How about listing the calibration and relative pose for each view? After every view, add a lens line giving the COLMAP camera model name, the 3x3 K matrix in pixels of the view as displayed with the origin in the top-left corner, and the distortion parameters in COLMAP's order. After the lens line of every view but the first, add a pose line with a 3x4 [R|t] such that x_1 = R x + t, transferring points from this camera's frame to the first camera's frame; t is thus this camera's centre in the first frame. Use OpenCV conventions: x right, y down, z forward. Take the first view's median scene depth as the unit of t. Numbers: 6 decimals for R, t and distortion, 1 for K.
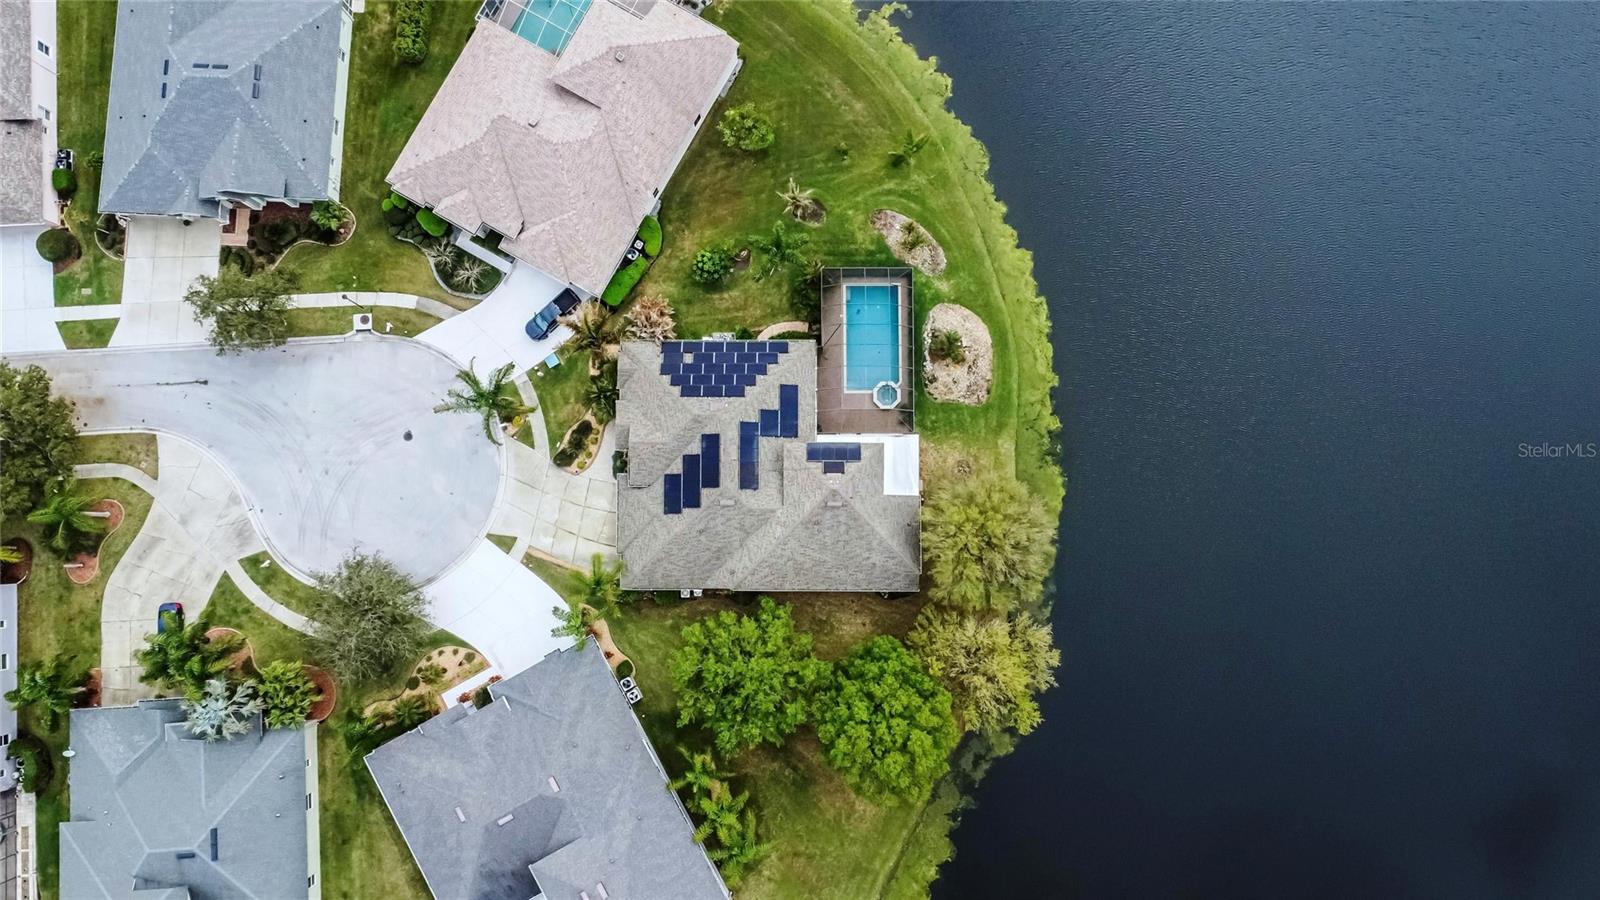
lens RADIAL K [[1202.7, 0, 804.7], [0, 1202.7, 453.5], [0, 0, 1]] dist [0.017031, 0.000105]
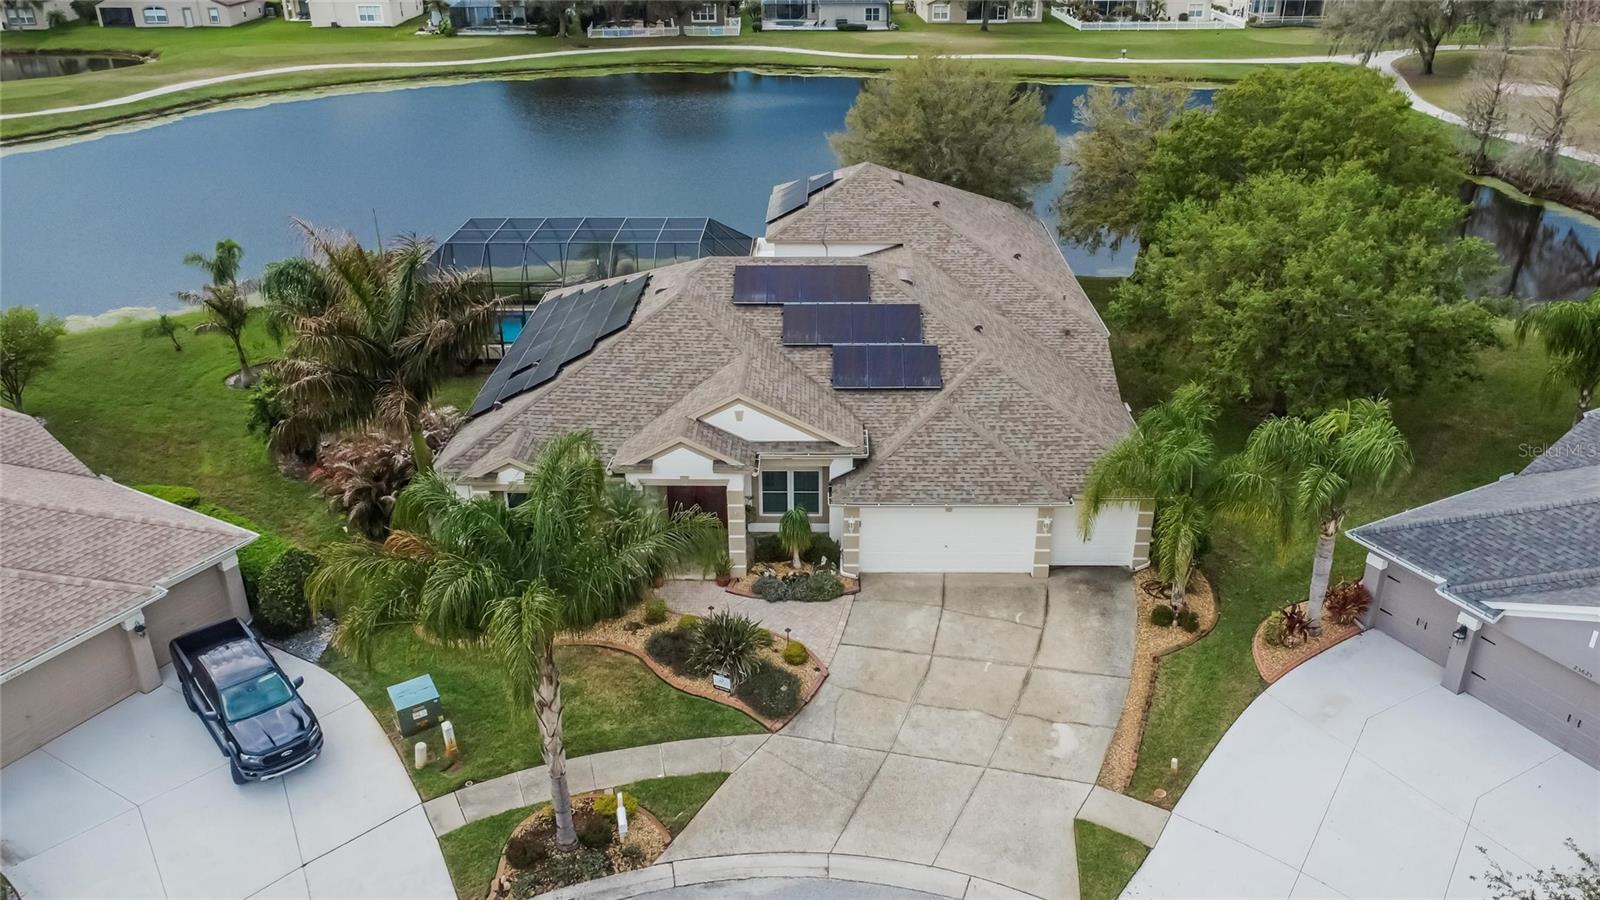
lens RADIAL K [[1207.1, 0, 820.5], [0, 1207.1, 456.7], [0, 0, 1]] dist [0.009825, -0.000260]
pose [[0.002363, -0.427843, 0.903850, -0.435604], [0.997680, 0.062499, 0.026976, 0.004679], [-0.068031, 0.901690, 0.426998, 0.826579]]
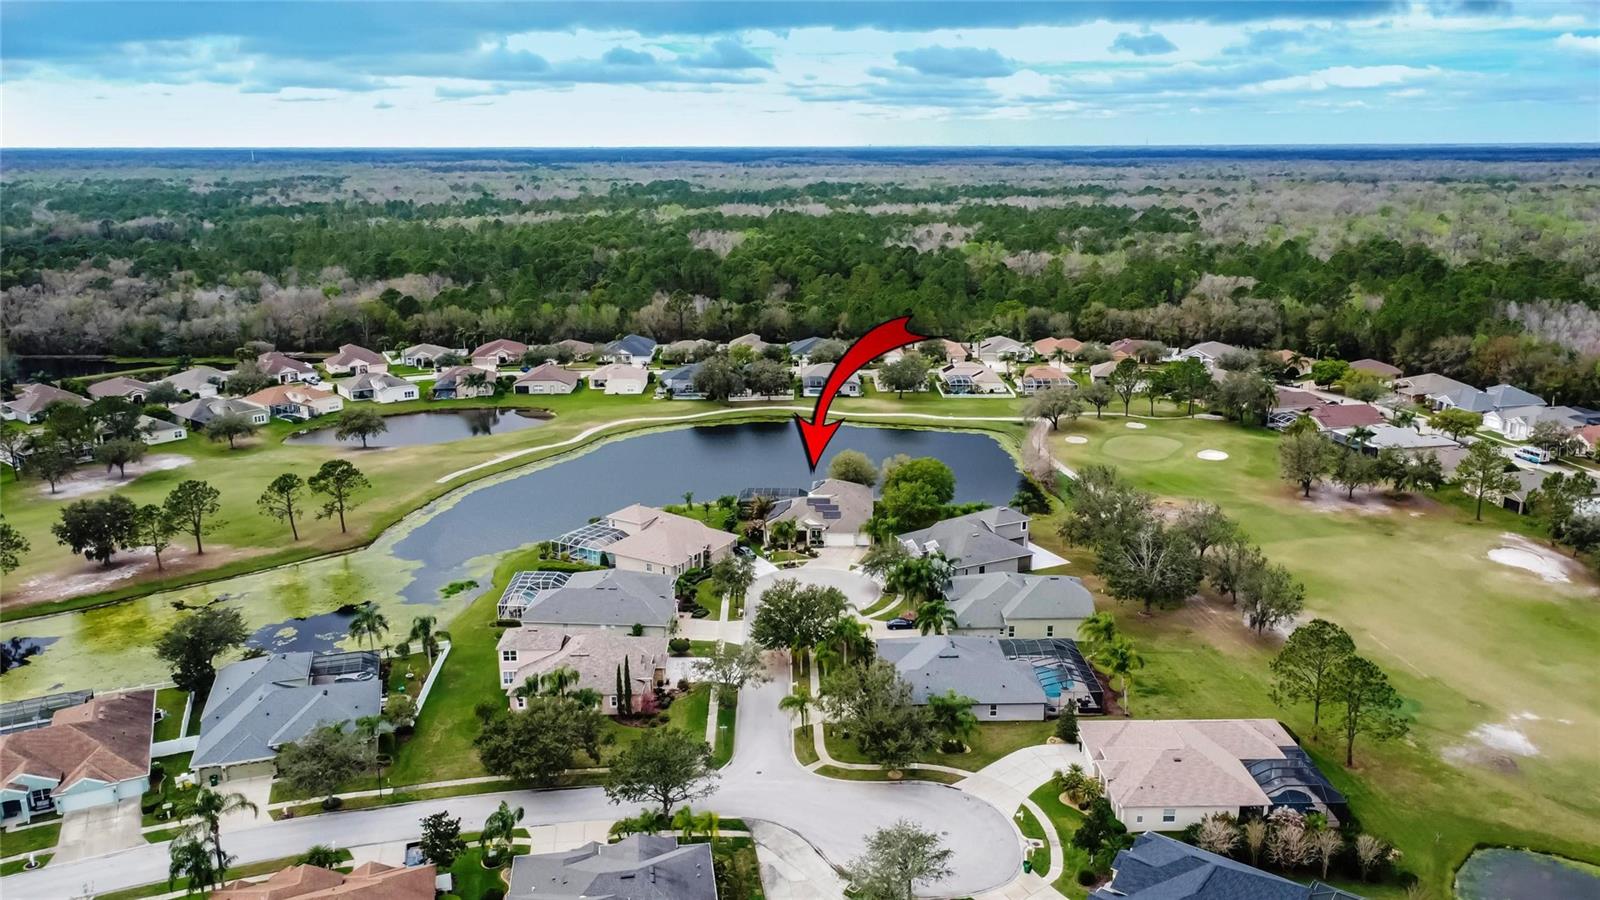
lens RADIAL K [[1202.7, 0, 804.7], [0, 1202.7, 453.5], [0, 0, 1]] dist [0.017031, 0.000105]
pose [[0.033692, -0.243956, 0.969201, -2.197952], [0.997205, 0.072918, -0.016311, 0.010105], [-0.066692, 0.967041, 0.245731, 0.311231]]
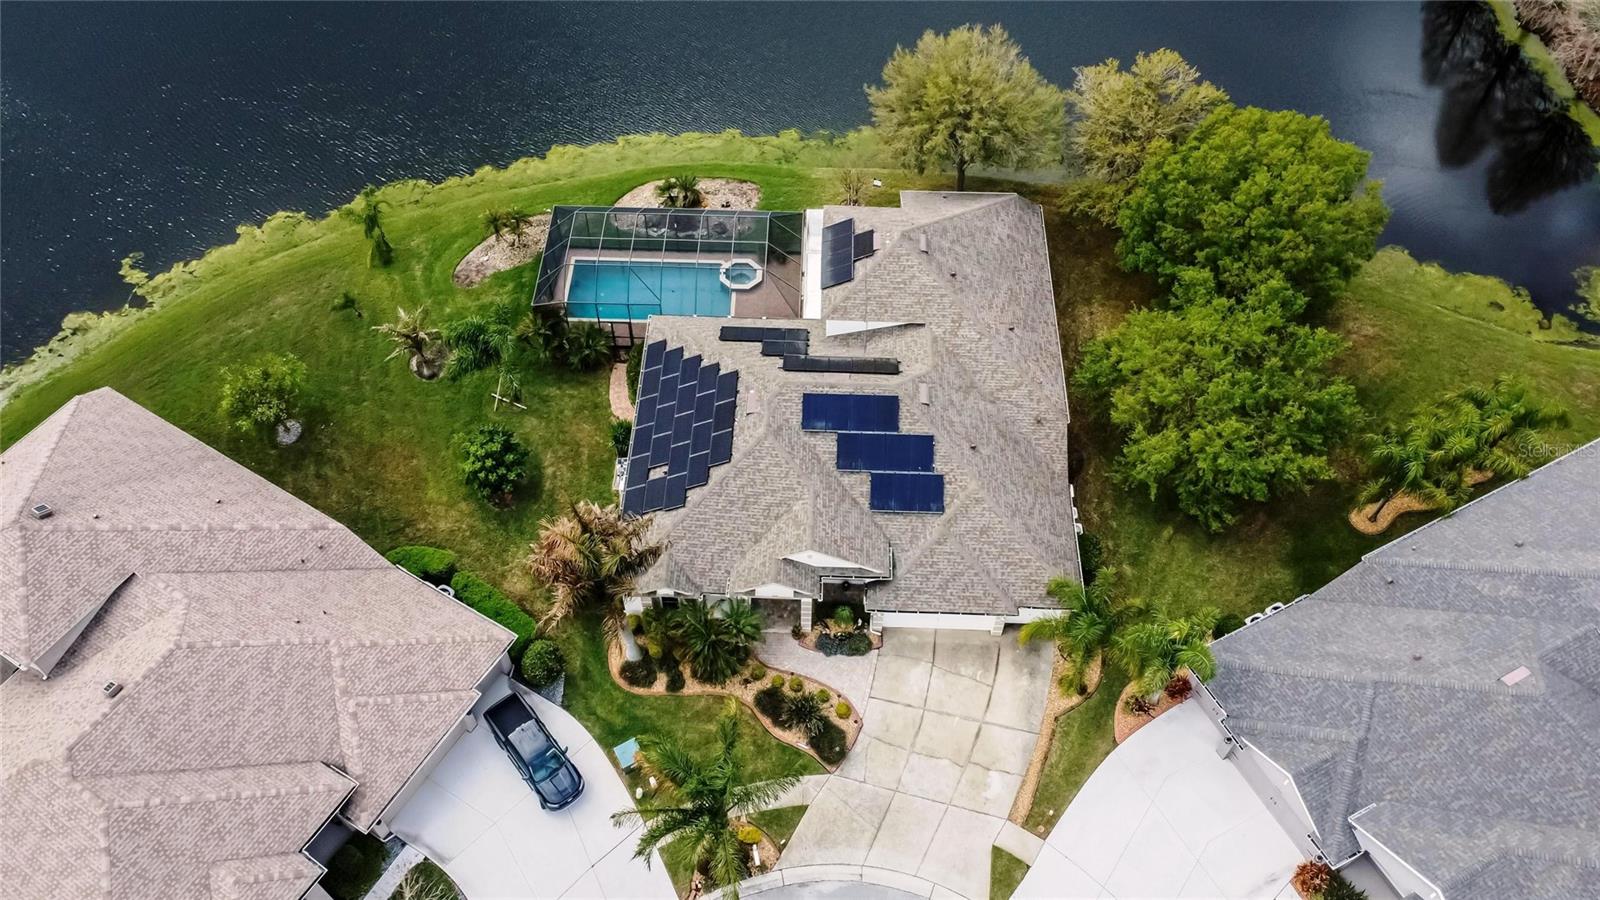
lens RADIAL K [[1202.7, 0, 804.7], [0, 1202.7, 453.5], [0, 0, 1]] dist [0.017031, 0.000105]
pose [[0.027064, -0.793574, 0.607871, -0.407698], [0.996687, 0.068081, 0.044504, -0.036325], [-0.076702, 0.604652, 0.792788, 0.534349]]
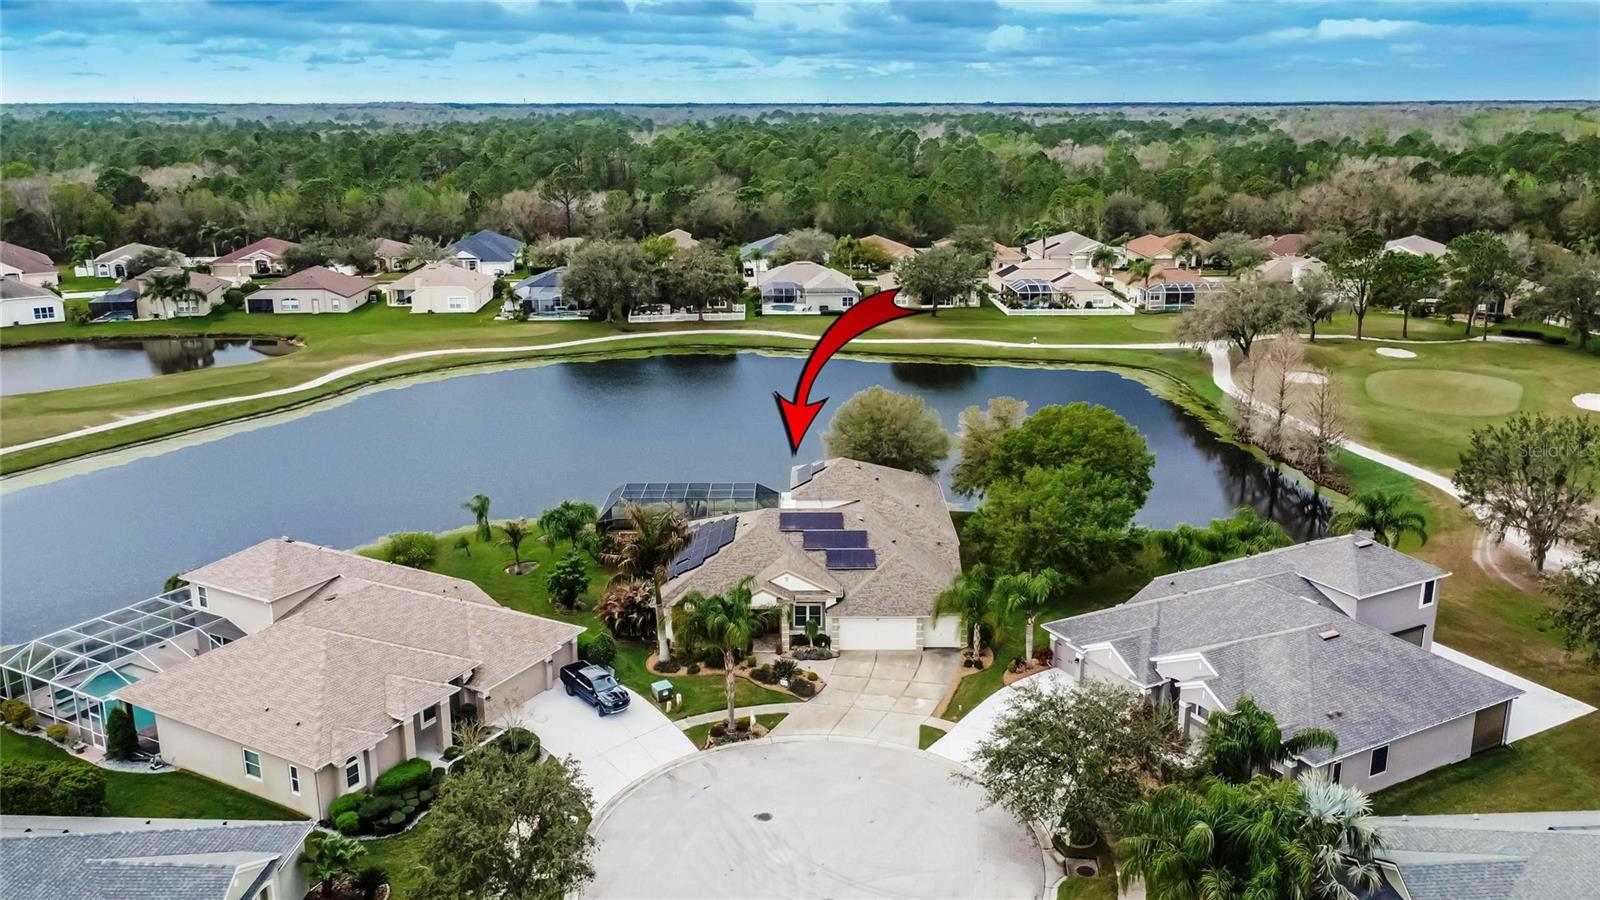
lens RADIAL K [[1271.6, 0, 817.2], [0, 1271.6, 448.5], [0, 0, 1]] dist [0.007728, 0.000803]
pose [[-0.011833, -0.255391, 0.966766, -0.881866], [0.997471, 0.064754, 0.029314, -0.018564], [-0.070088, 0.964667, 0.253978, 0.676109]]
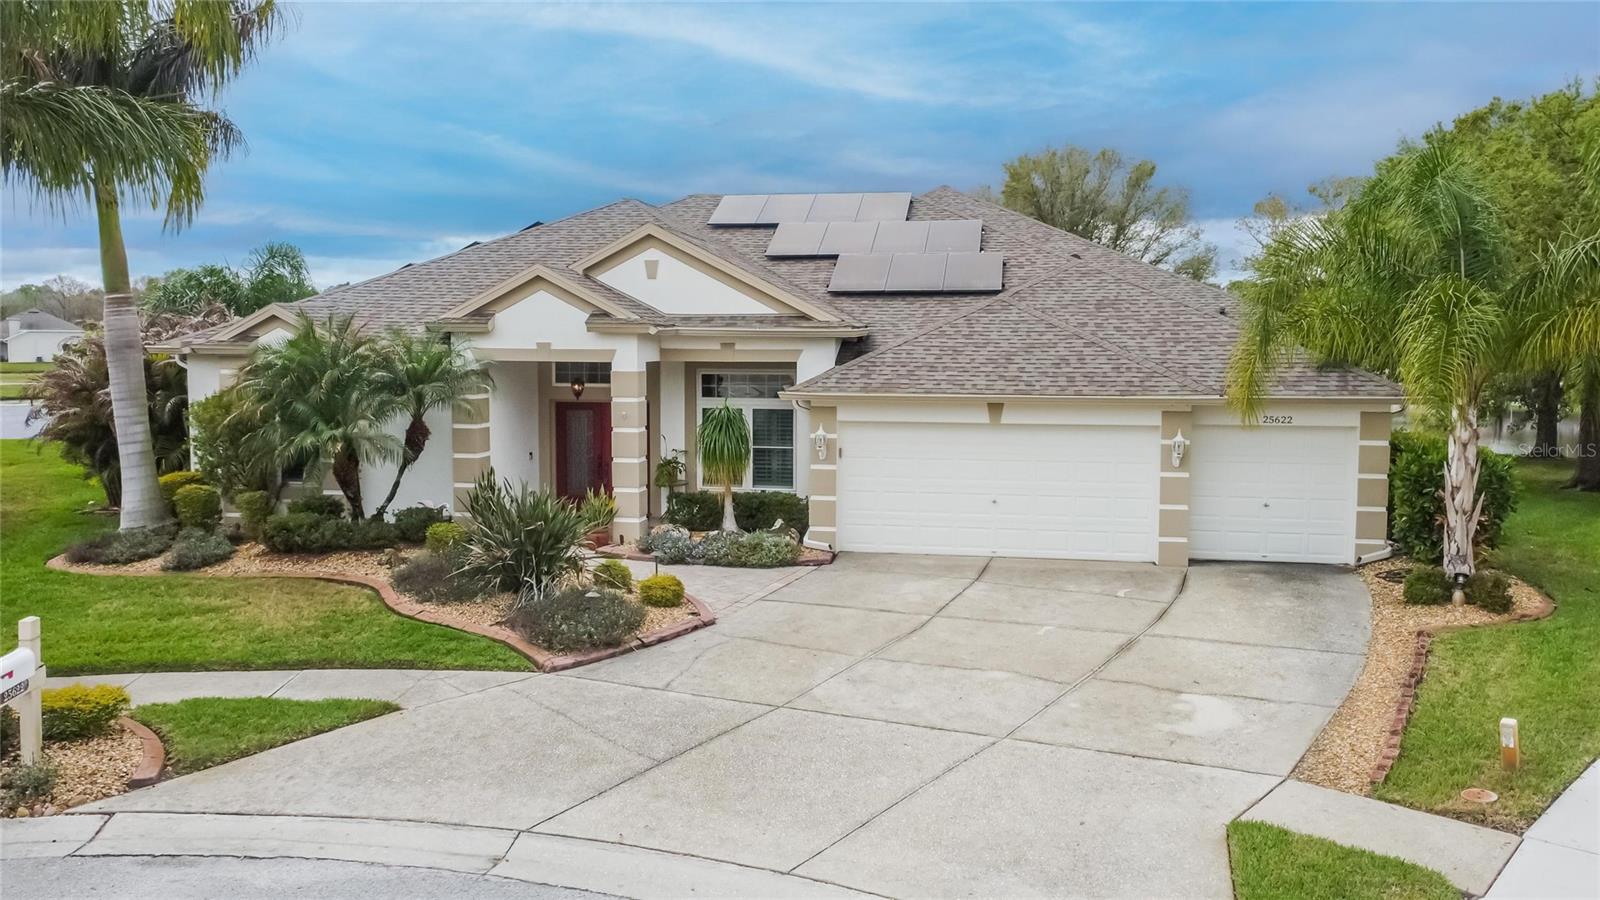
lens RADIAL K [[1202.7, 0, 804.7], [0, 1202.7, 453.5], [0, 0, 1]] dist [0.017031, 0.000105]
pose [[0.169962, -0.082271, 0.982010, -0.330153], [0.982648, 0.089250, -0.162595, 0.050601], [-0.074267, 0.992606, 0.096013, 0.965942]]
